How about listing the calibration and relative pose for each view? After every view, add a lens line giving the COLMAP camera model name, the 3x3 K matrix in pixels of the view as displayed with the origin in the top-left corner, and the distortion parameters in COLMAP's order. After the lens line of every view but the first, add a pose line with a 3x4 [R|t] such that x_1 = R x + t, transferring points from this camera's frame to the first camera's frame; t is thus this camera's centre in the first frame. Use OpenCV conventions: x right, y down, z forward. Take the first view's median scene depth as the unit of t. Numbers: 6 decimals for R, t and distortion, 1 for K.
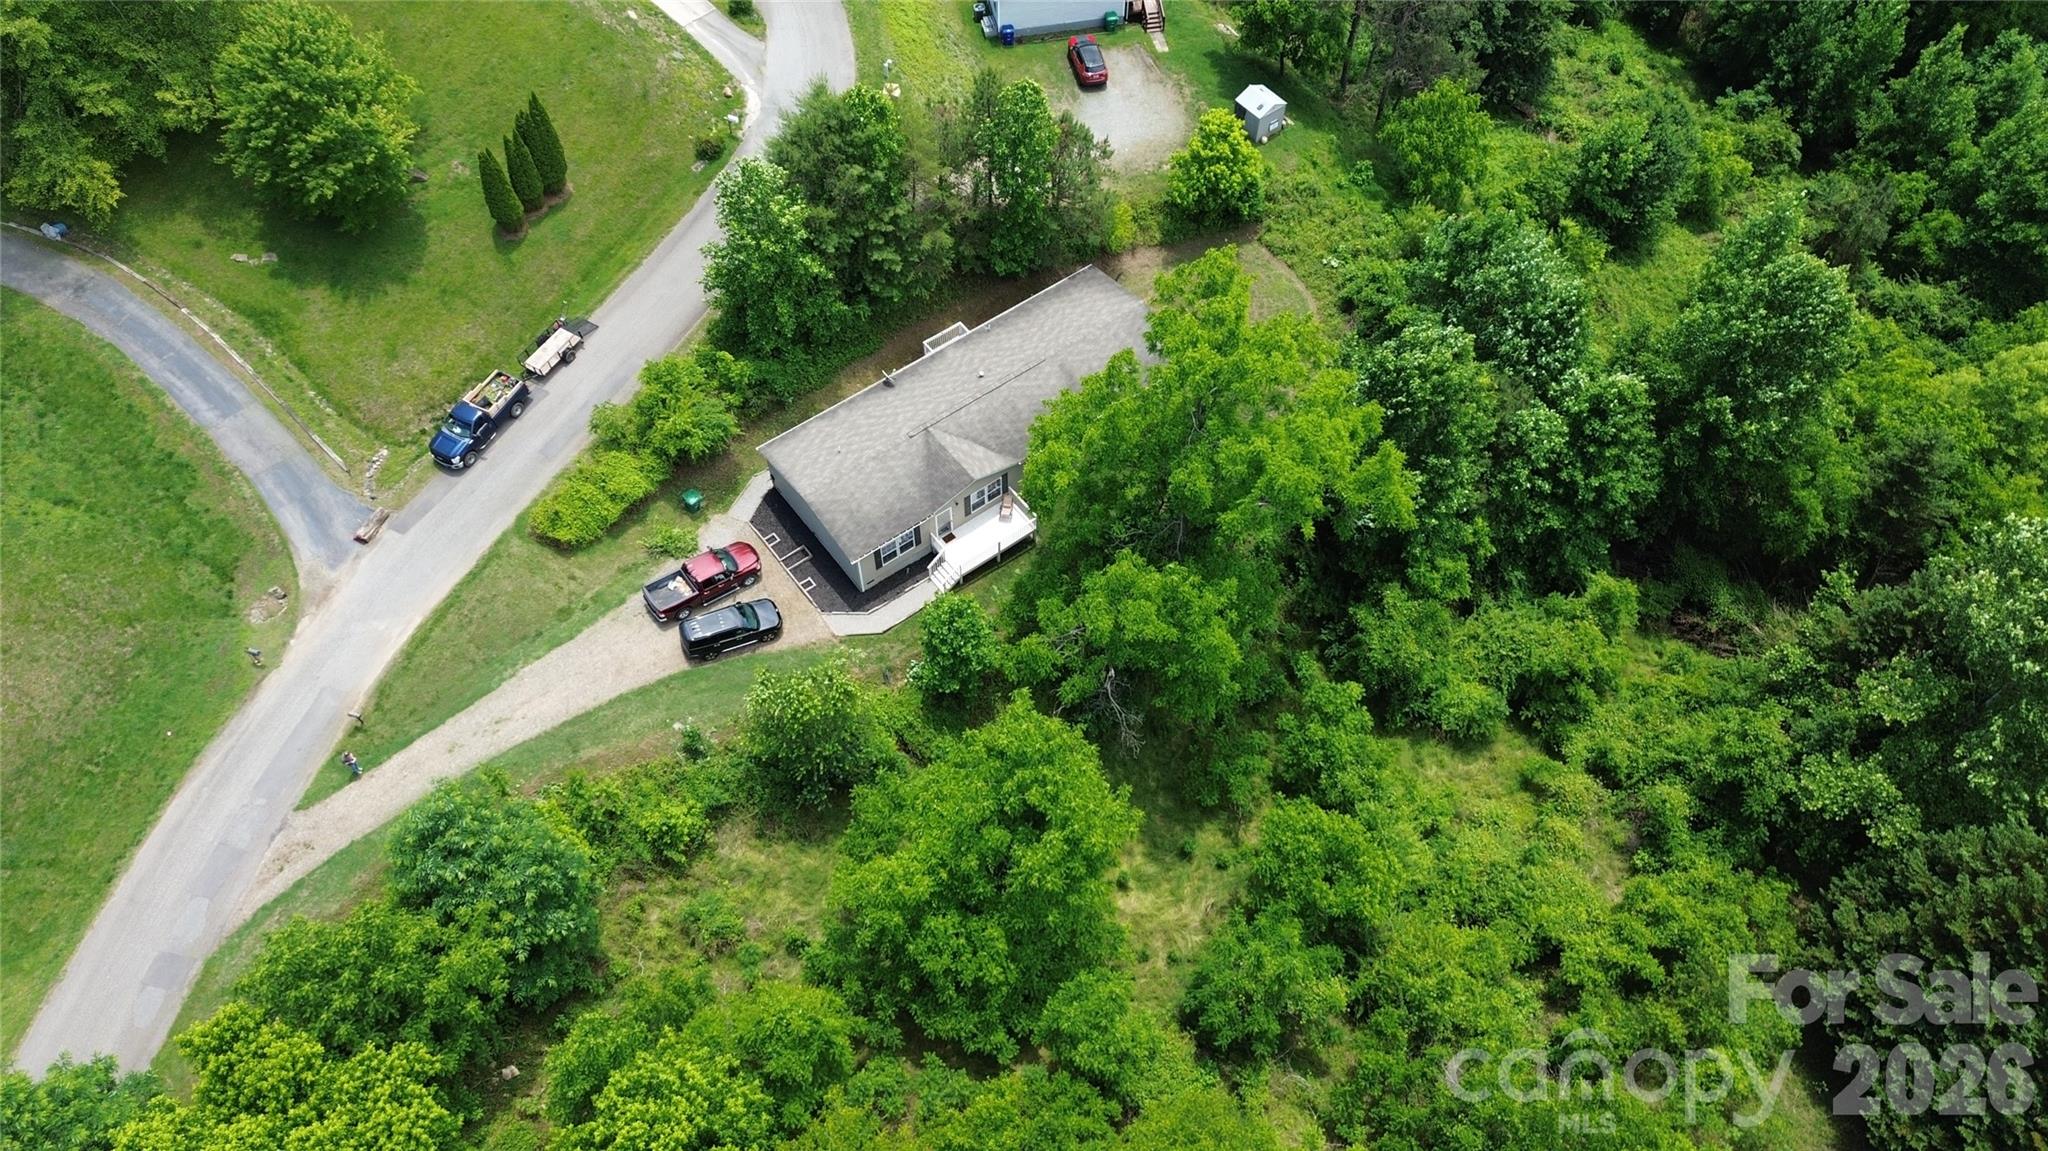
lens RADIAL K [[1450.0, 0, 1024.0], [0, 1450.0, 575.5], [0, 0, 1]] dist [0.064400, -0.068042]
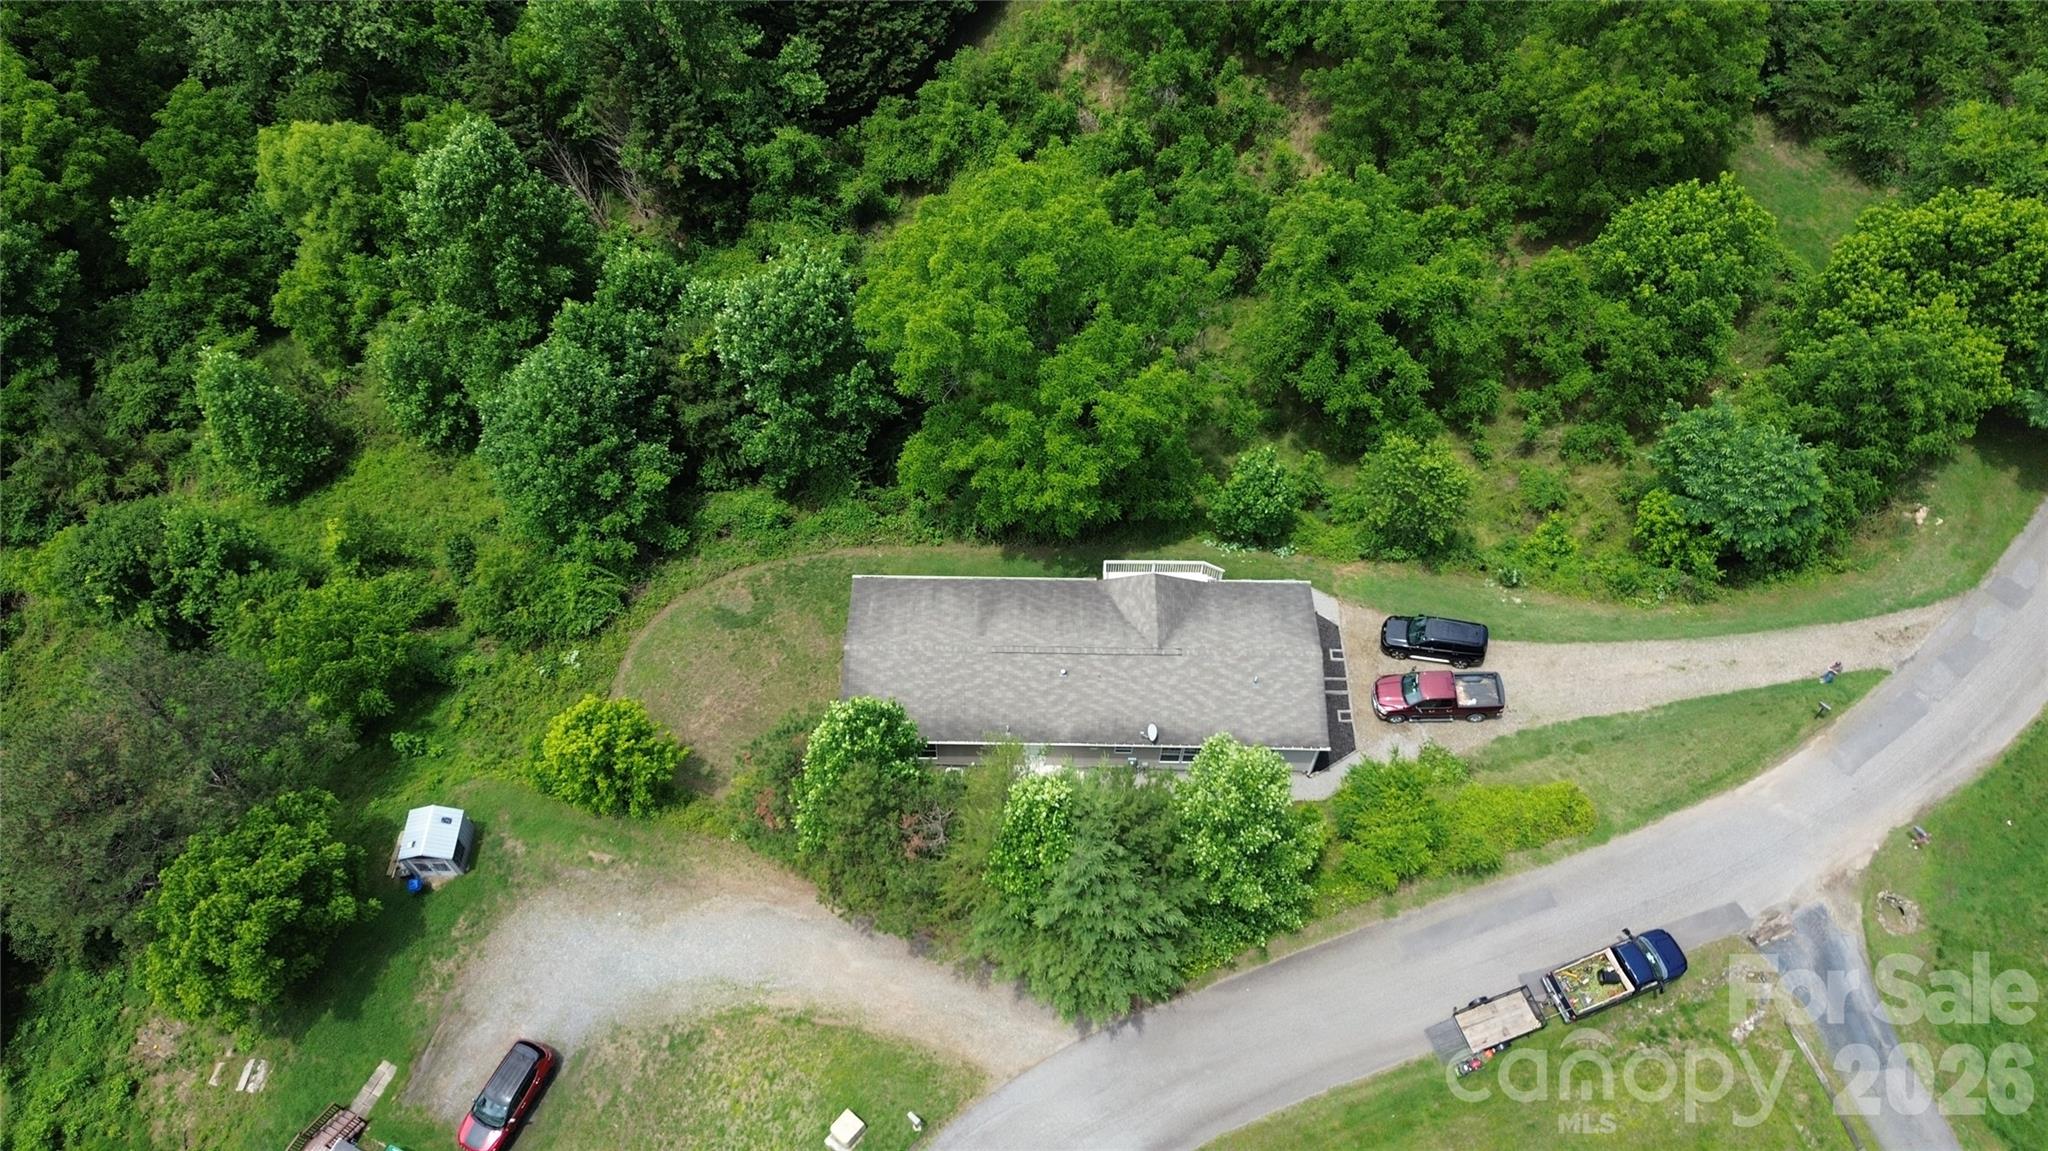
lens RADIAL K [[1450.0, 0, 1024.0], [0, 1450.0, 575.5], [0, 0, 1]] dist [0.064400, -0.068042]
pose [[-0.789585, -0.515515, 0.332867, -0.284972], [0.507409, -0.243430, 0.826606, -0.903458], [-0.345098, 0.821575, 0.453785, 0.601293]]
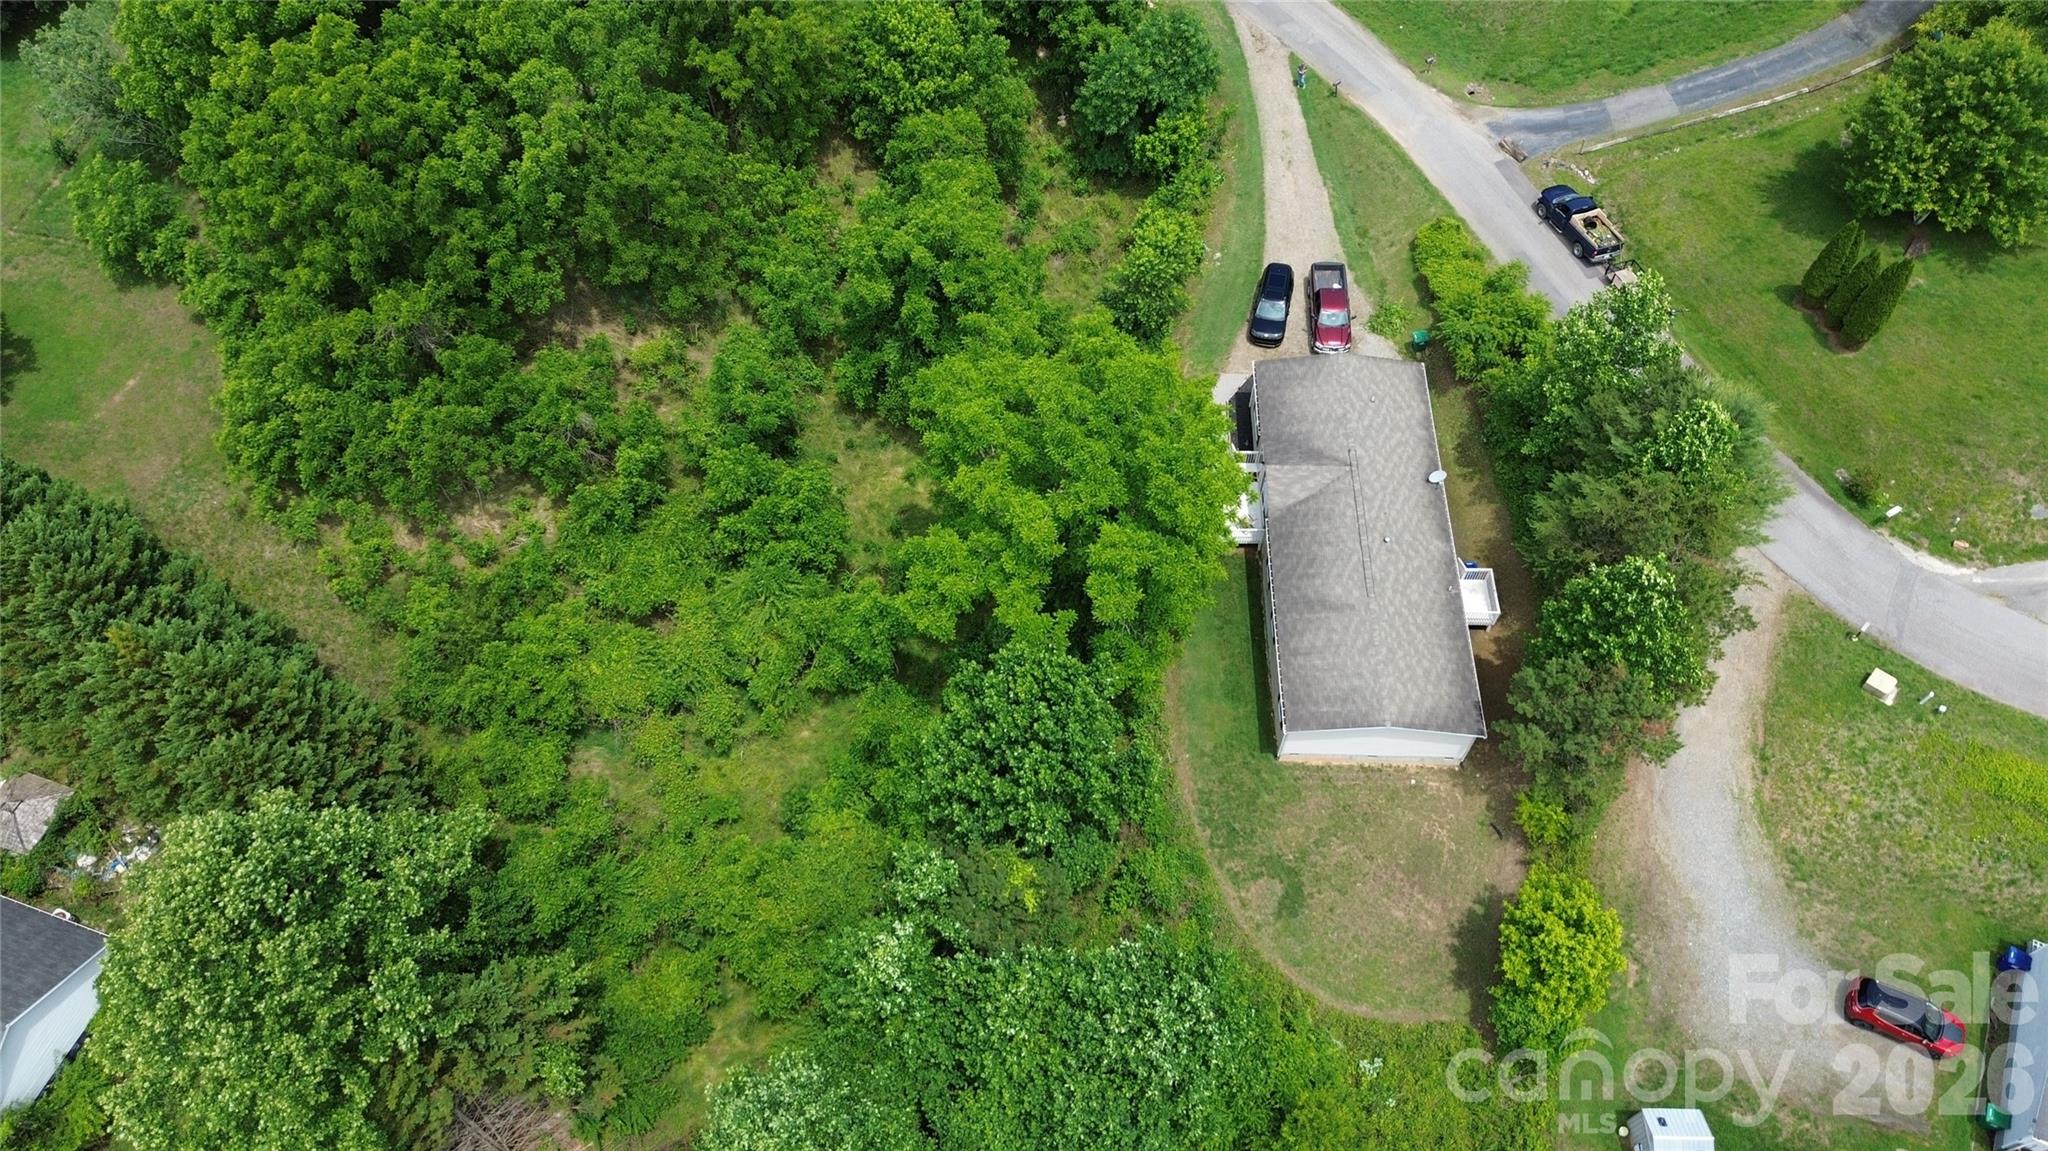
lens RADIAL K [[1450.0, 0, 1024.0], [0, 1450.0, 575.5], [0, 0, 1]] dist [0.064400, -0.068042]
pose [[-0.620713, 0.655137, -0.430710, 0.552882], [-0.652678, -0.127378, 0.746851, -0.717184], [0.434426, 0.744695, 0.506659, 0.480335]]
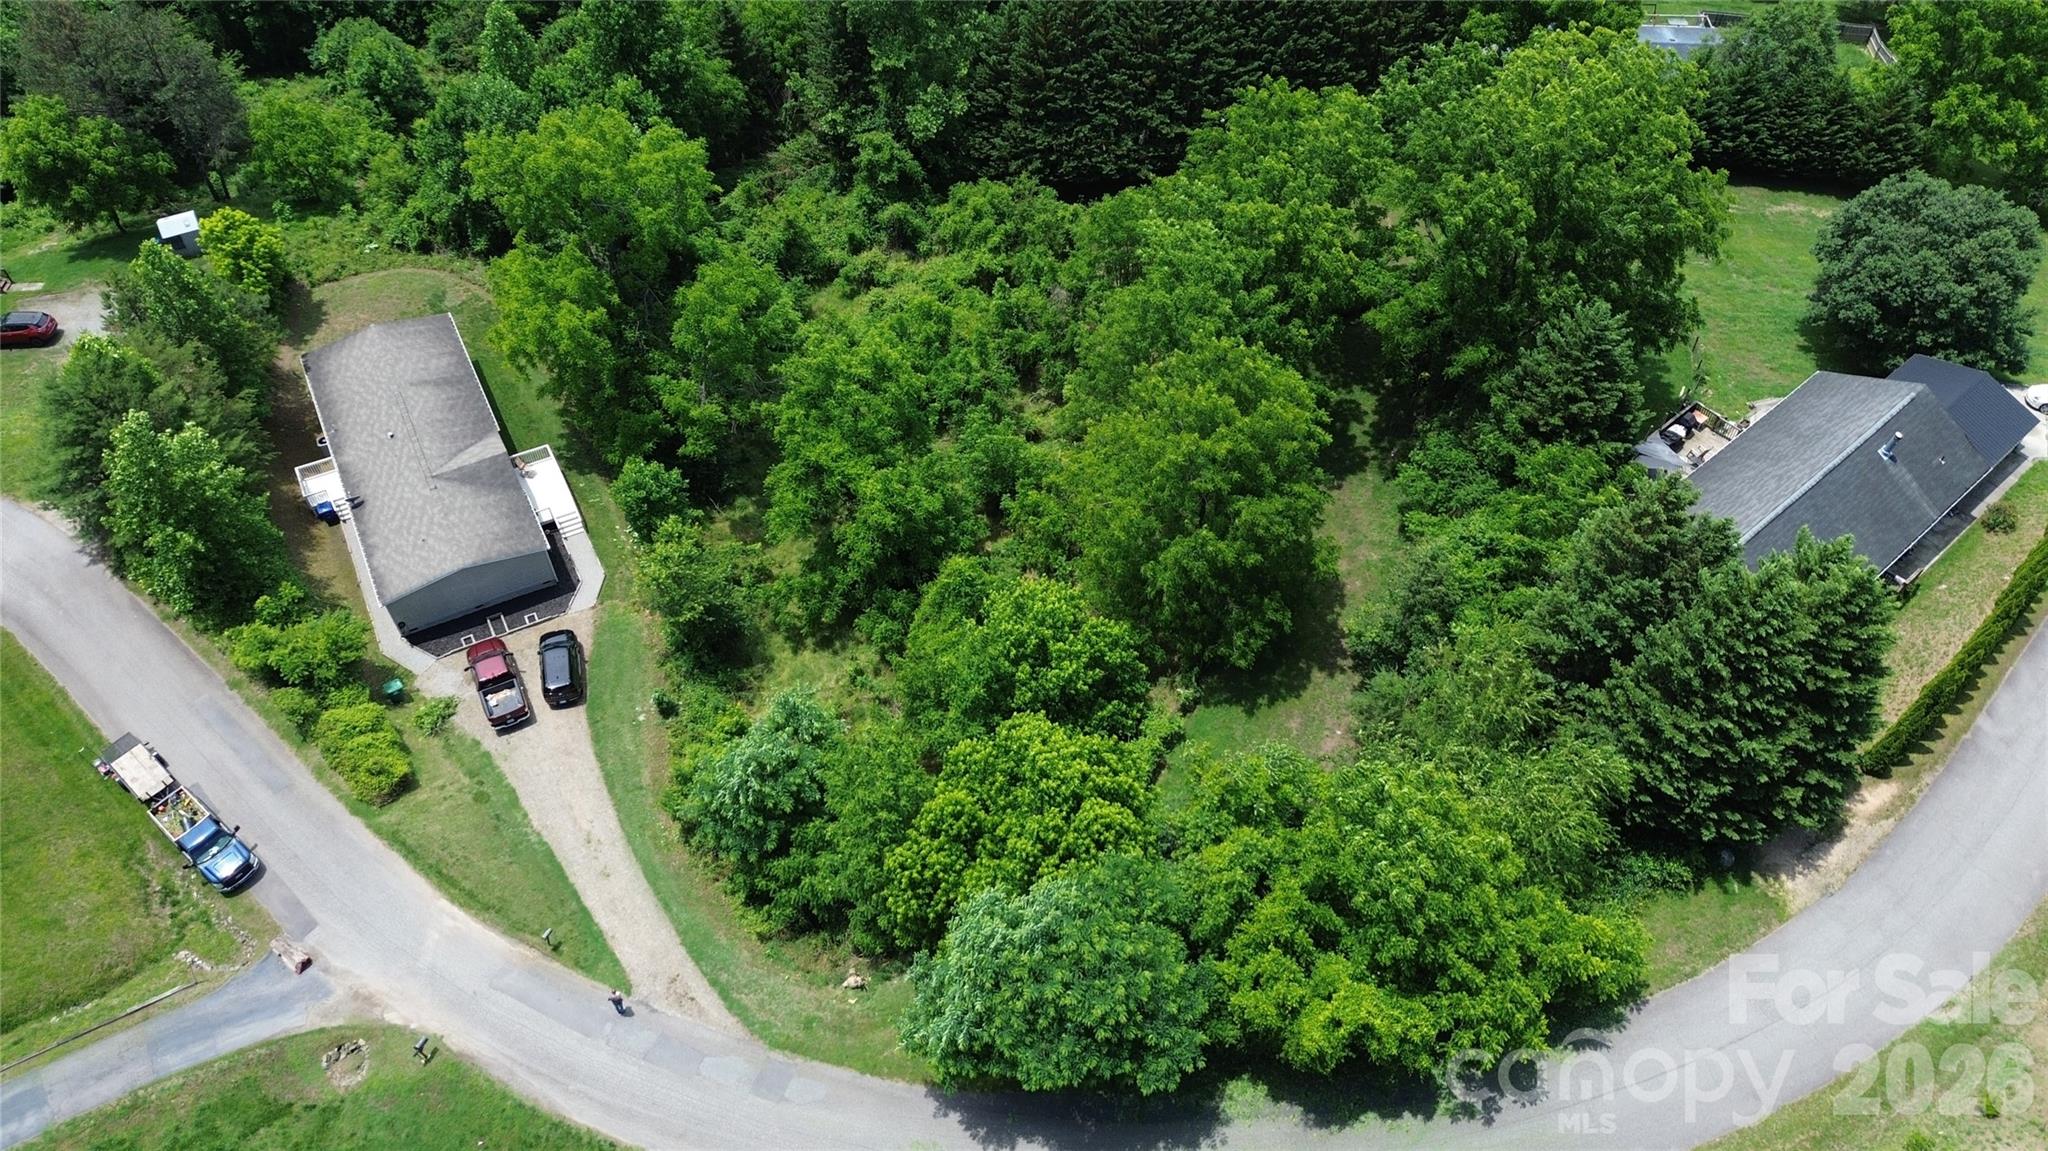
lens RADIAL K [[1450.0, 0, 1024.0], [0, 1450.0, 575.5], [0, 0, 1]] dist [0.064400, -0.068042]
pose [[0.162683, -0.757849, 0.631822, -0.767640], [0.819159, 0.460696, 0.341670, -0.080636], [-0.550012, 0.461978, 0.695746, 0.027988]]
